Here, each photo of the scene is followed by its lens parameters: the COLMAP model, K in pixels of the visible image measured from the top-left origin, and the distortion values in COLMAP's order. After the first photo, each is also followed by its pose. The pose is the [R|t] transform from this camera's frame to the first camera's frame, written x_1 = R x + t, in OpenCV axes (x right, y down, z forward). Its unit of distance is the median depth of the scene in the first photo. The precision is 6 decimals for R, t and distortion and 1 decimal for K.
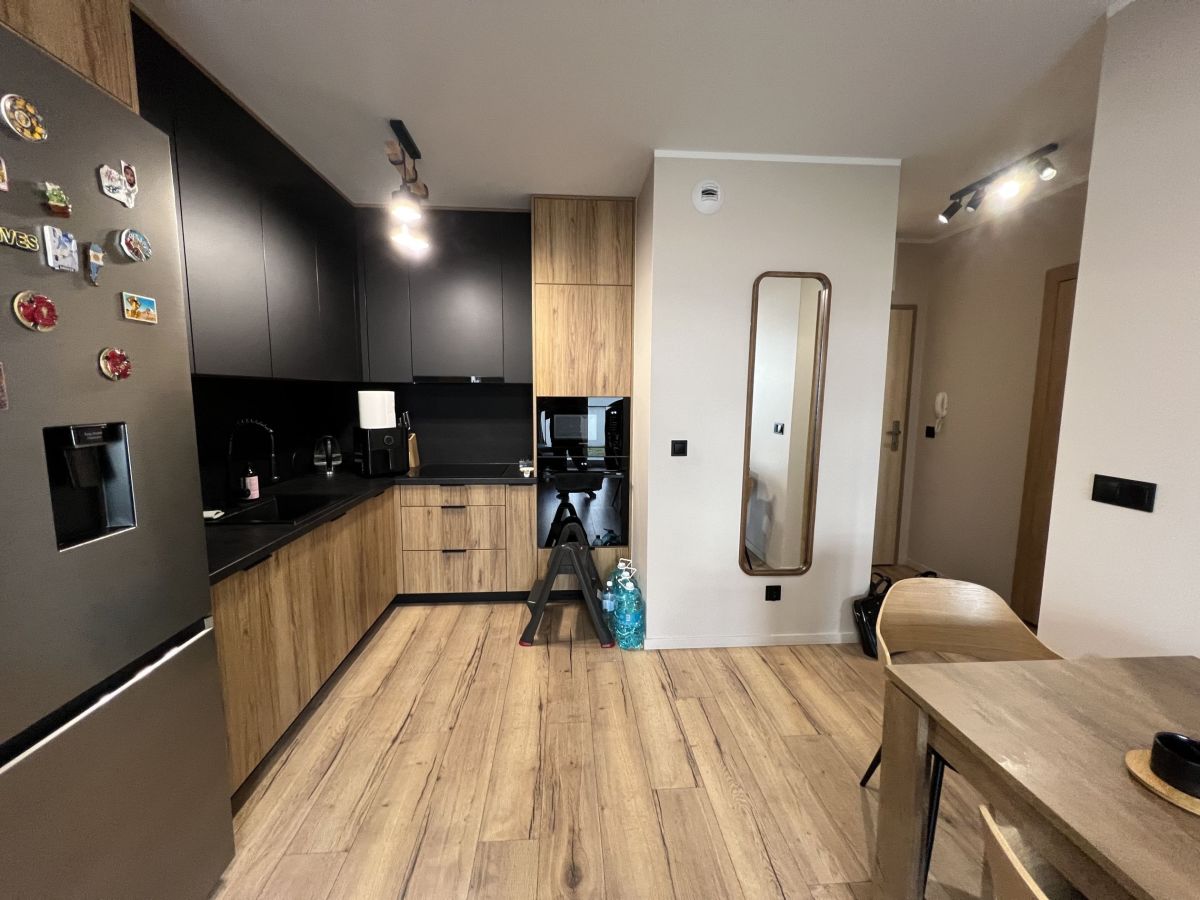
lens RADIAL K [[483.3, 0, 596.5], [0, 483.3, 450.5], [0, 0, 1]] dist [-0.003114, -0.000346]
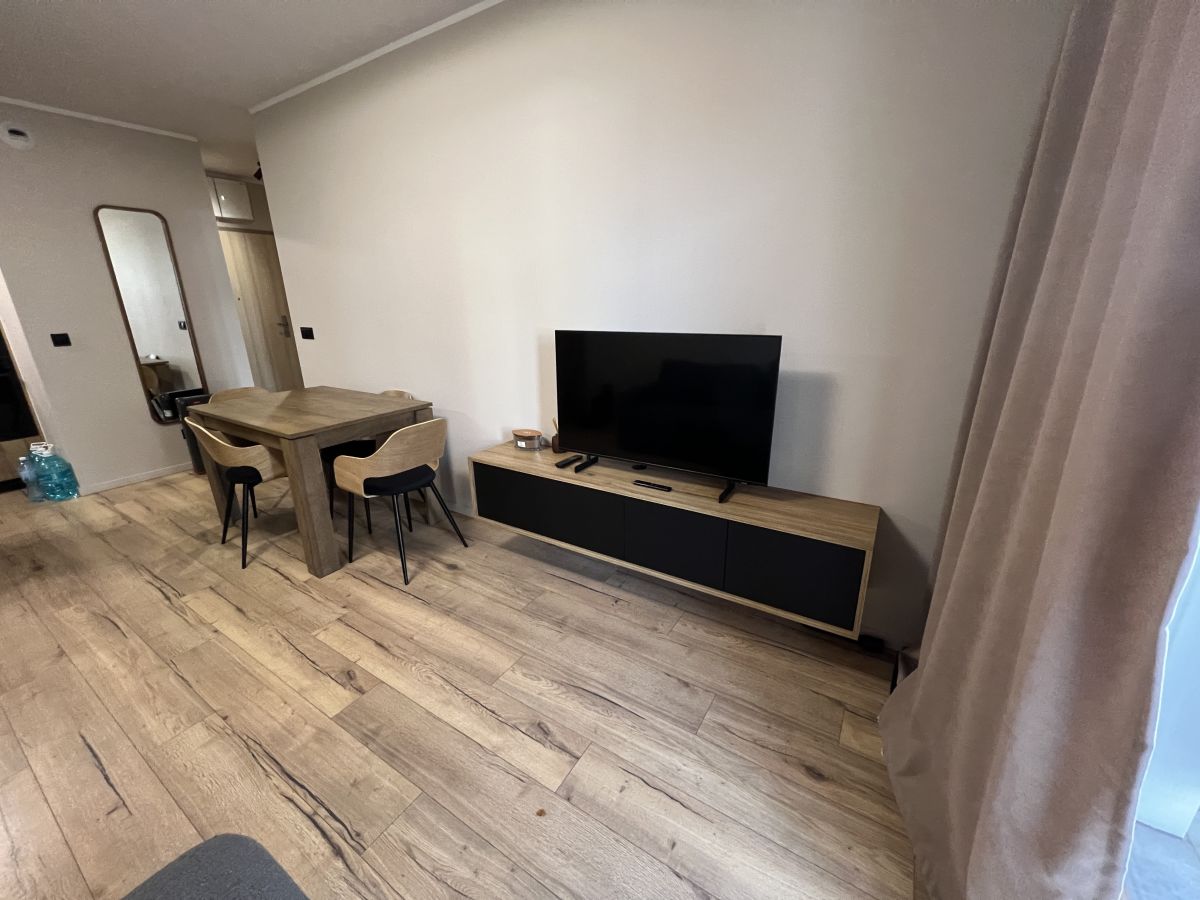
lens RADIAL K [[483.3, 0, 603.8], [0, 483.3, 444.0], [0, 0, 1]] dist [-0.003114, -0.000346]
pose [[0.593197, -0.261310, 0.761469, -0.023436], [0.123976, 0.964225, 0.234309, 0.144470], [-0.795454, -0.044587, 0.604371, -1.010351]]
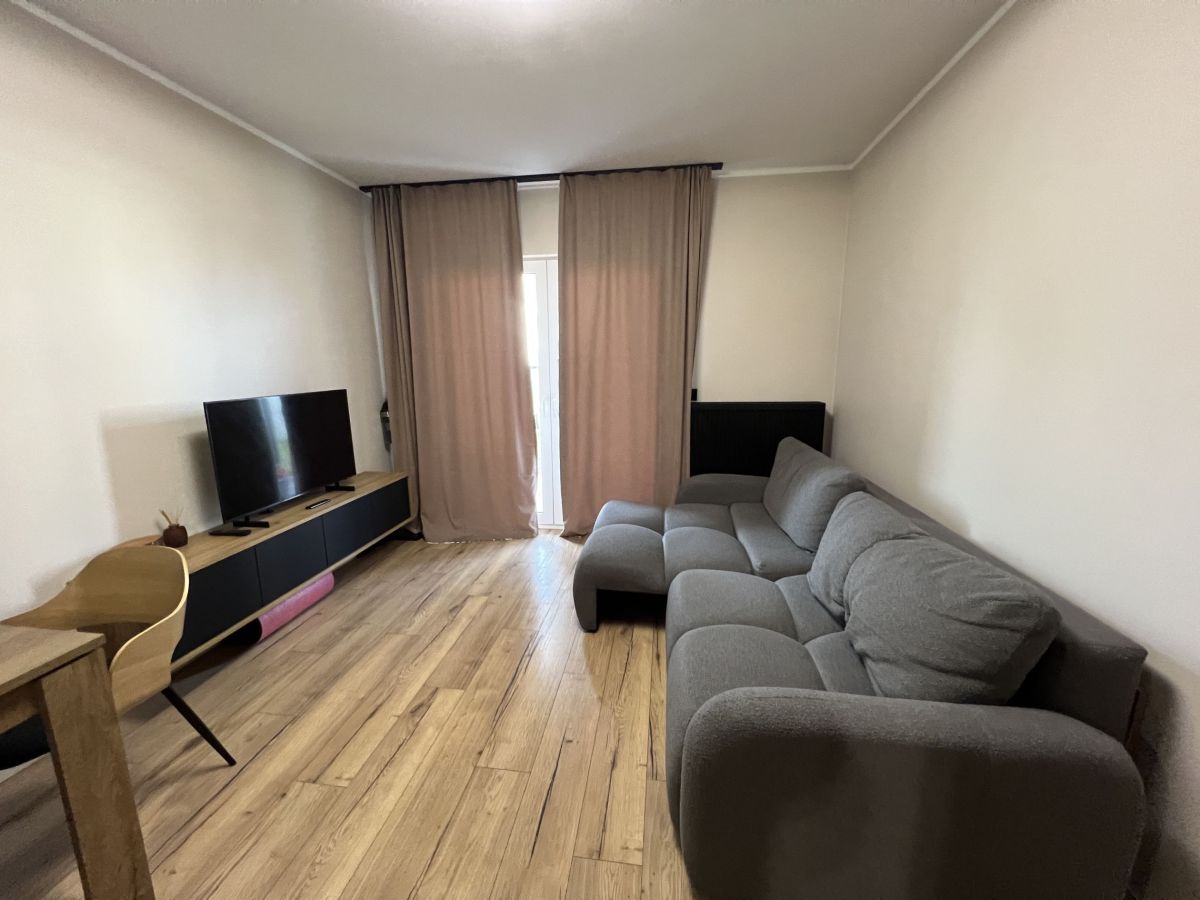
lens RADIAL K [[483.3, 0, 595.9], [0, 483.3, 451.6], [0, 0, 1]] dist [-0.003114, -0.000346]
pose [[-0.976995, -0.054307, 0.206230, -0.258094], [0.011282, 0.952517, 0.304277, -0.071394], [-0.212962, 0.299604, -0.929992, 0.596007]]
